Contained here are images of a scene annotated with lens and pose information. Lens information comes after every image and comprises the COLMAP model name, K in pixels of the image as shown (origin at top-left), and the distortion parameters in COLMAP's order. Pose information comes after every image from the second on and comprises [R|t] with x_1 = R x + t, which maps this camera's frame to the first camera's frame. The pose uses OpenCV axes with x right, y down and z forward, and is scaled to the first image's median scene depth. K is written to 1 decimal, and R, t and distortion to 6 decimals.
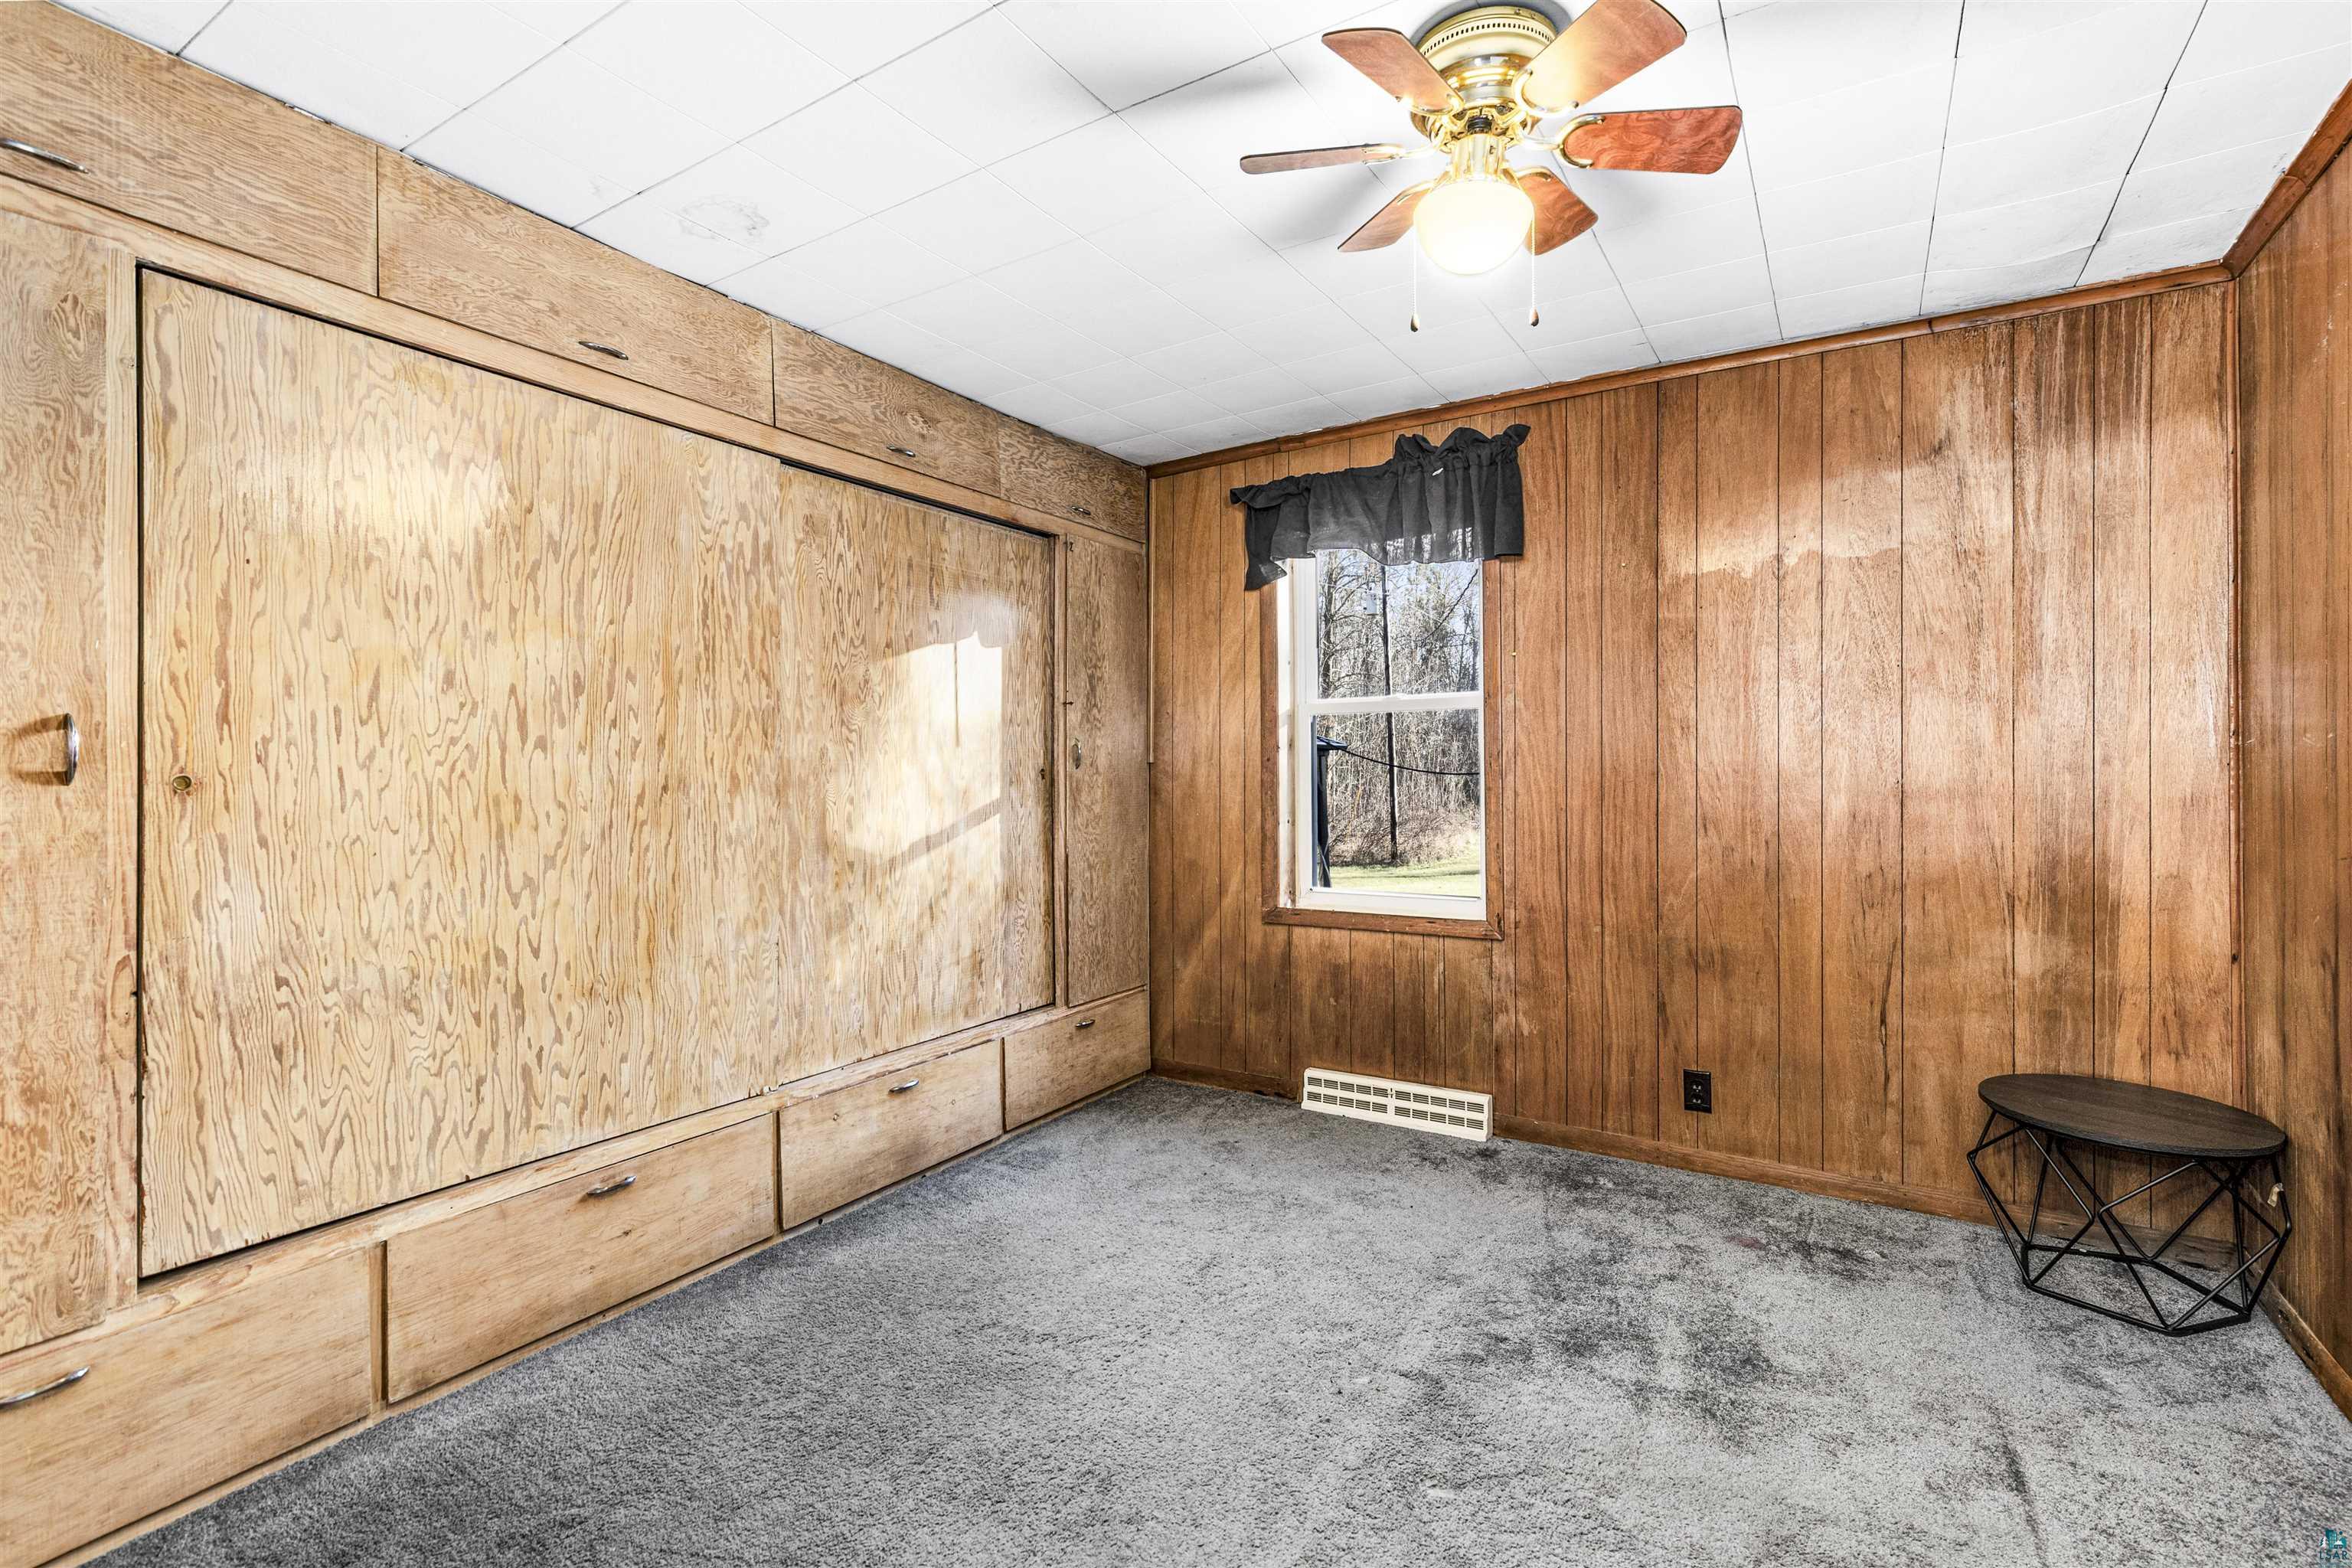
lens RADIAL K [[1072.1, 0, 1172.0], [0, 1072.1, 762.3], [0, 0, 1]] dist [0.003144, -0.000490]
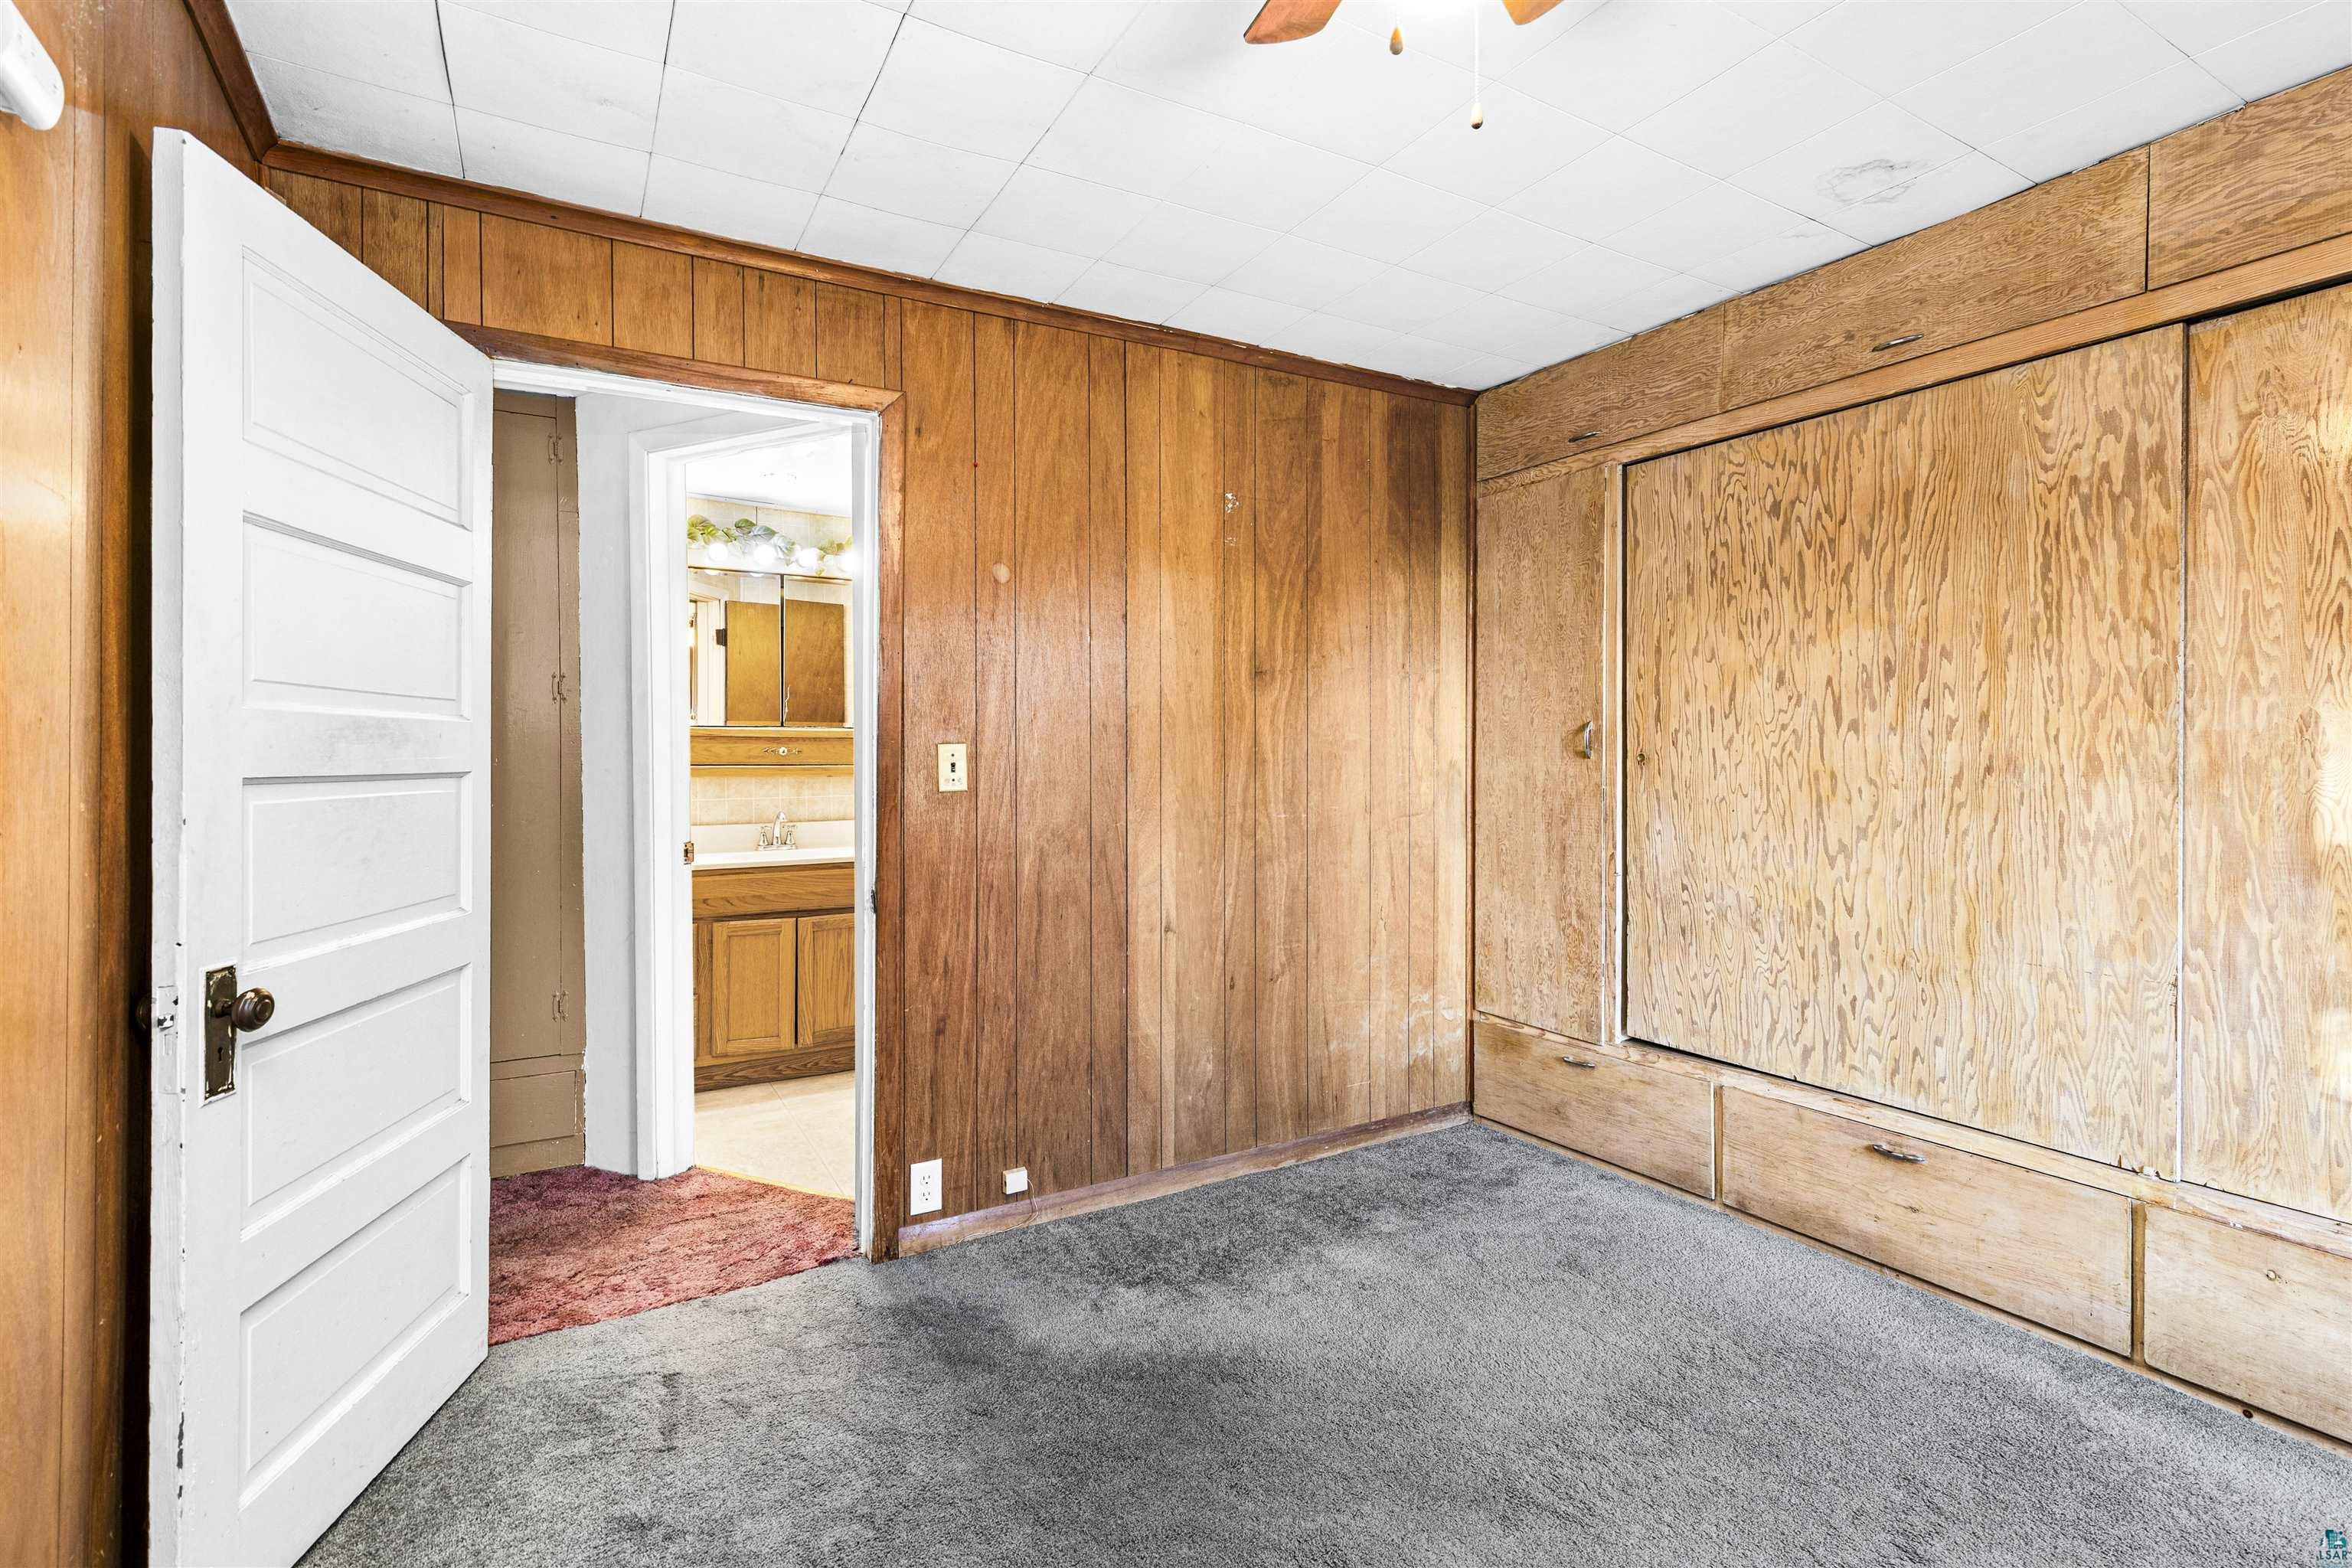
lens RADIAL K [[1072.1, 0, 1173.9], [0, 1072.1, 769.4], [0, 0, 1]] dist [0.003144, -0.000490]
pose [[-0.469153, 0.010655, -0.883053, 0.725241], [0.003284, 0.999941, 0.010320, 0.013463], [0.883111, 0.001942, -0.469160, 0.886468]]
